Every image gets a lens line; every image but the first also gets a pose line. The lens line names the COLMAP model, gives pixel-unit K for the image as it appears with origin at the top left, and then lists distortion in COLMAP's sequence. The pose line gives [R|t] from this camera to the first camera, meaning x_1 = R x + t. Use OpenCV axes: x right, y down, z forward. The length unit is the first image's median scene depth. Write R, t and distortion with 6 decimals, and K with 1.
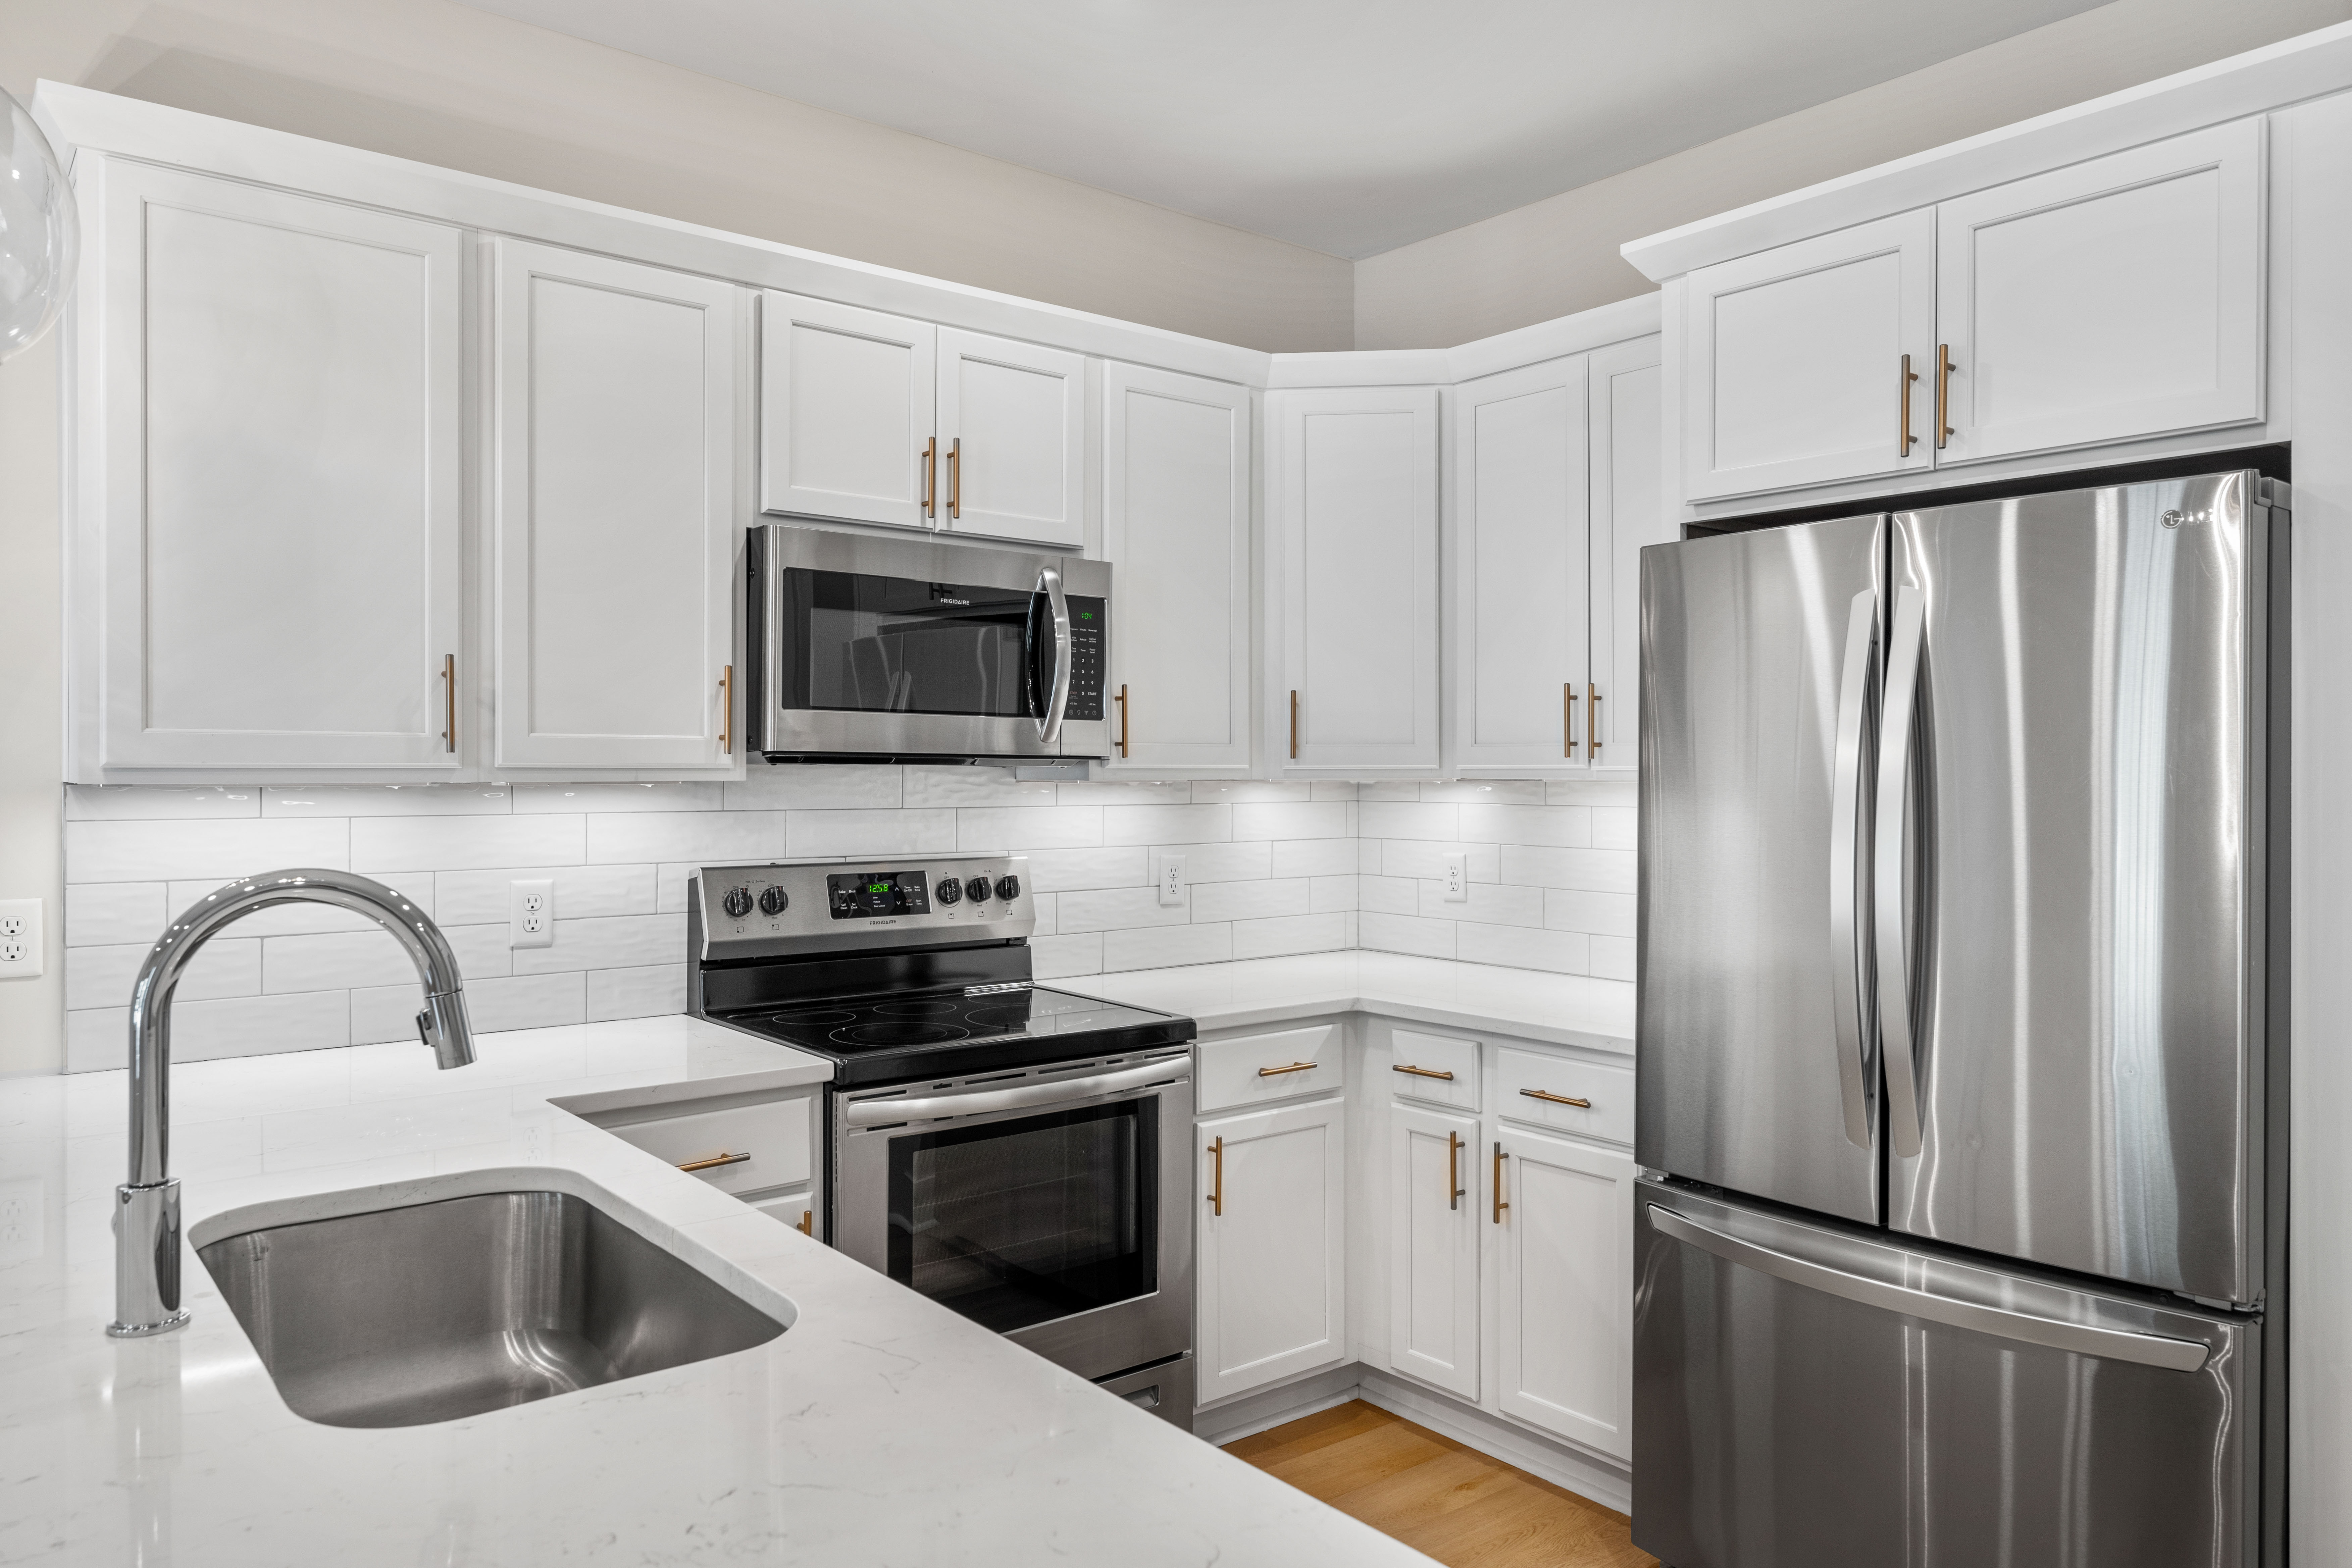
lens RADIAL K [[1579.2, 0, 1176.0], [0, 1579.2, 784.0], [0, 0, 1]] dist [0.002309, -0.002643]
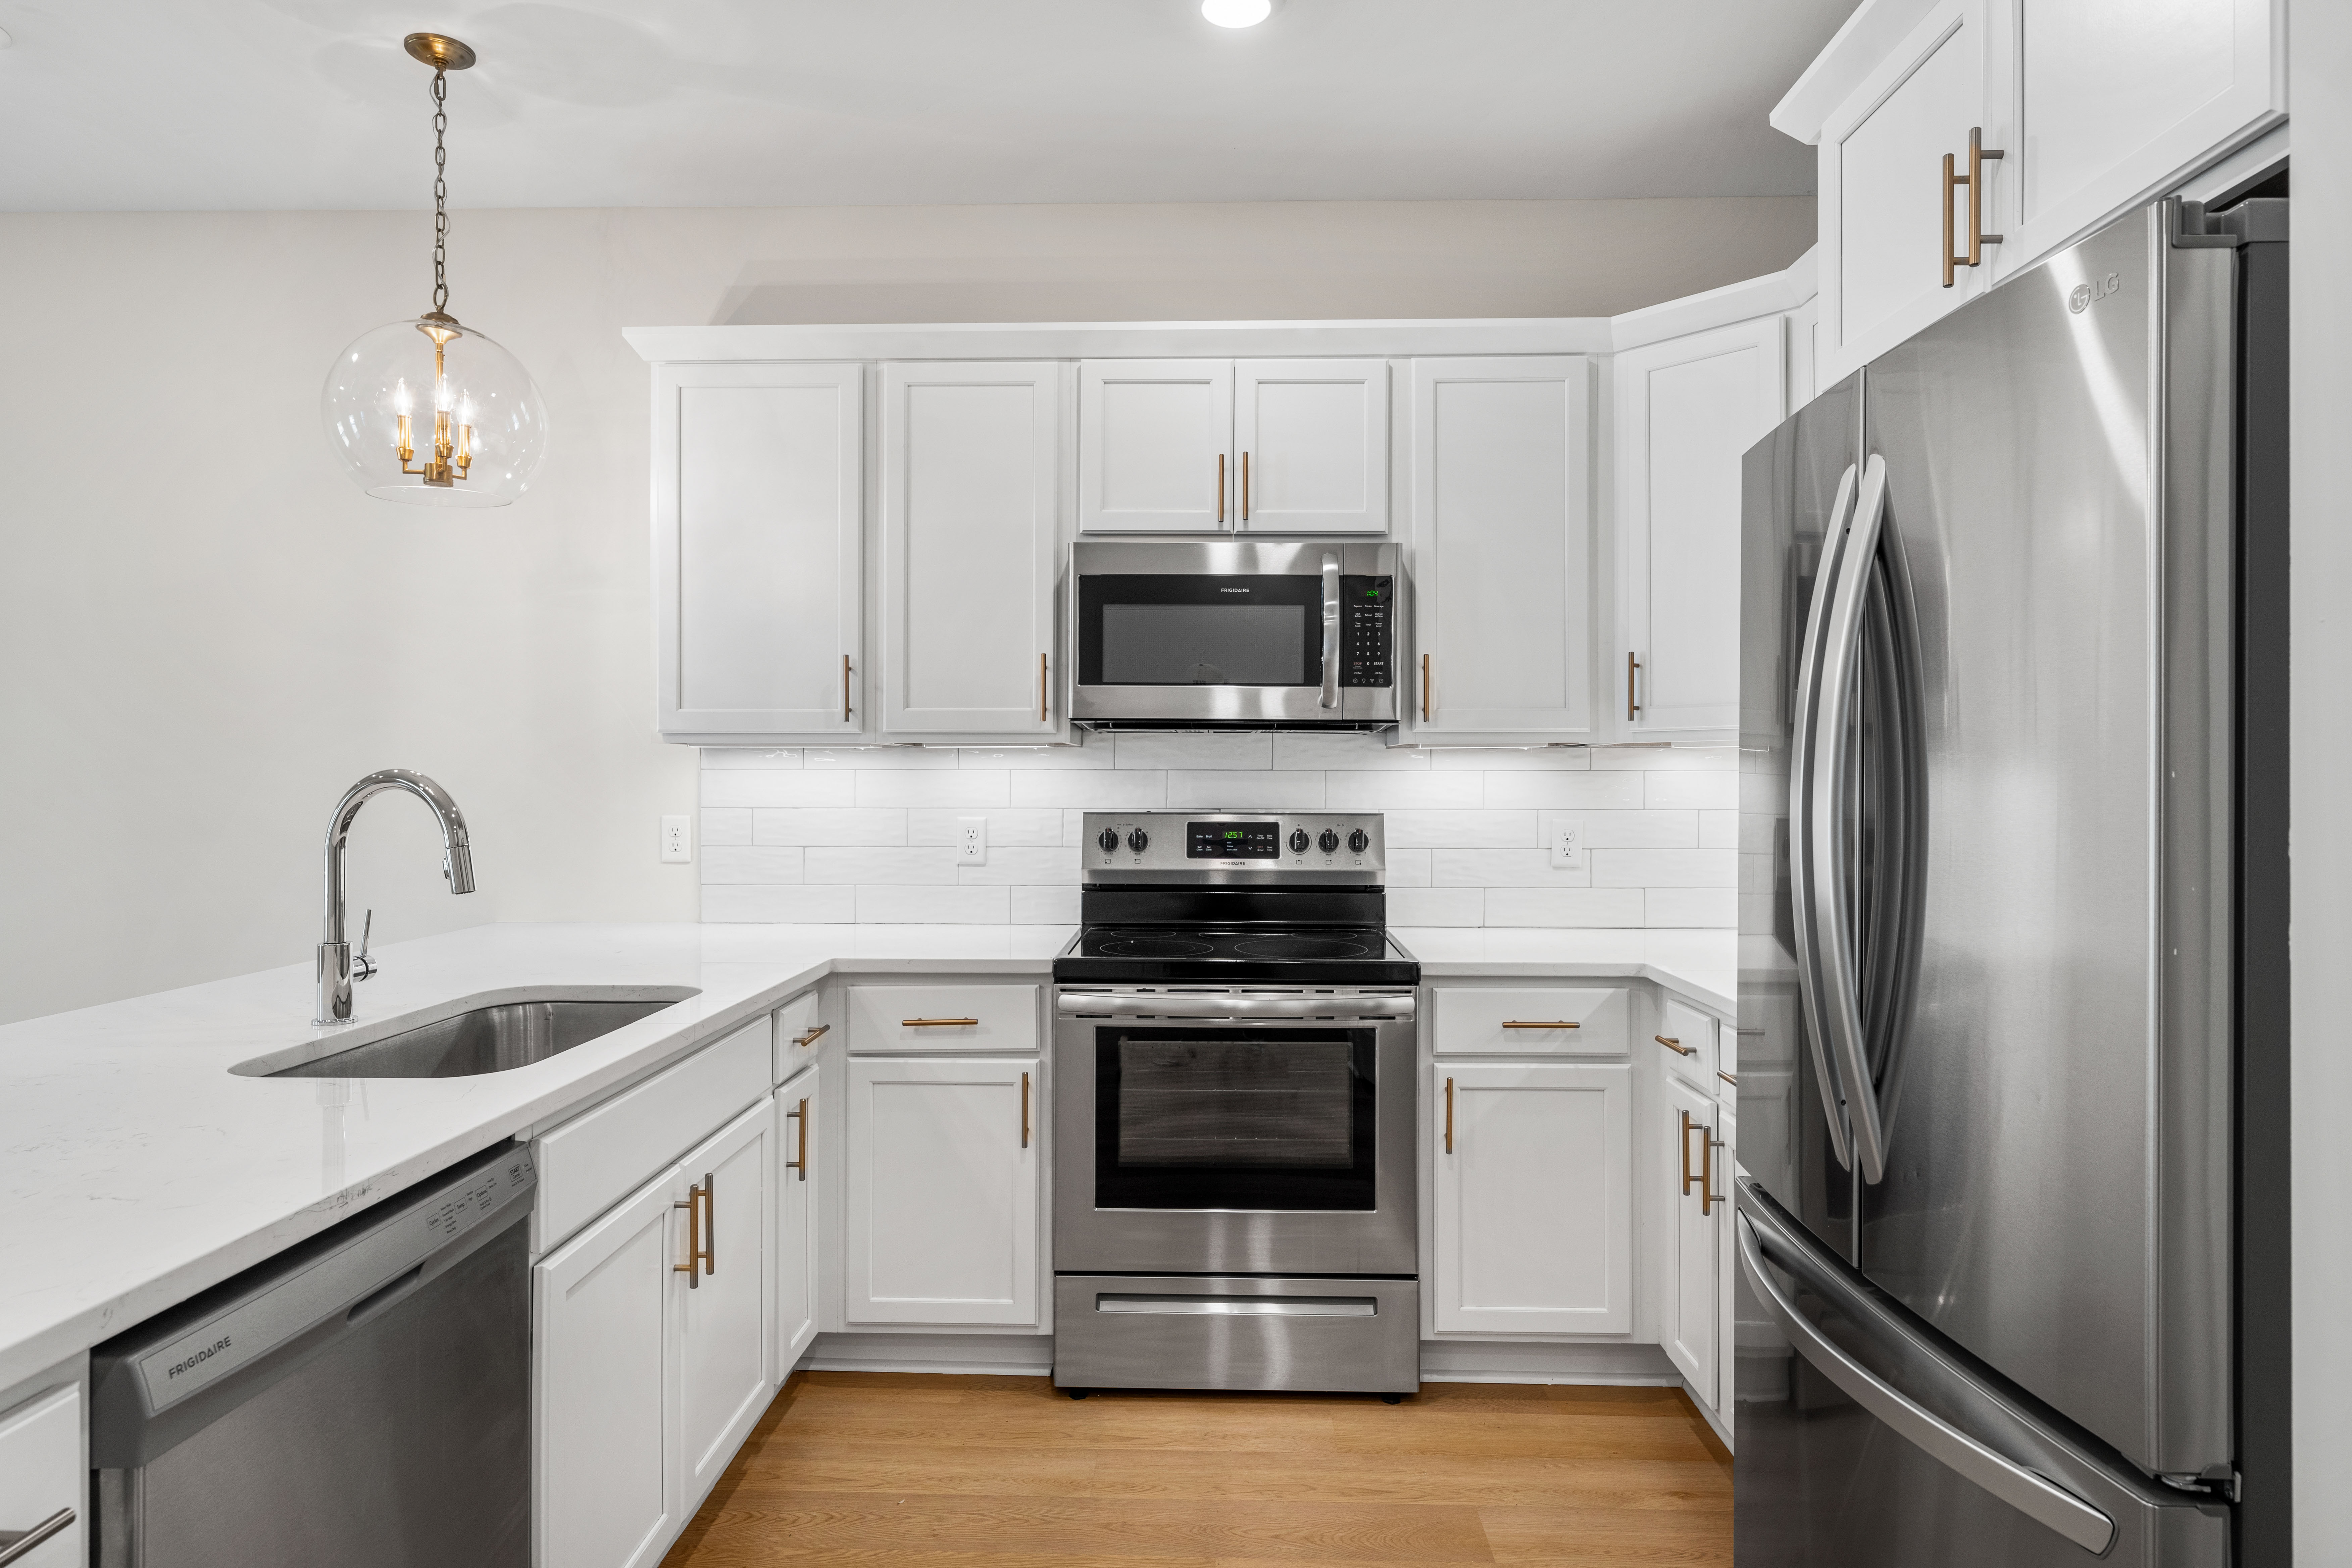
lens RADIAL K [[1314.2, 0, 1176.0], [0, 1314.2, 784.0], [0, 0, 1]] dist [-0.002064, -0.000392]
pose [[0.761171, 0.001602, -0.648549, 0.451816], [-0.005487, 0.999977, -0.003970, 0.032937], [0.648528, 0.006580, 0.761163, 0.217874]]
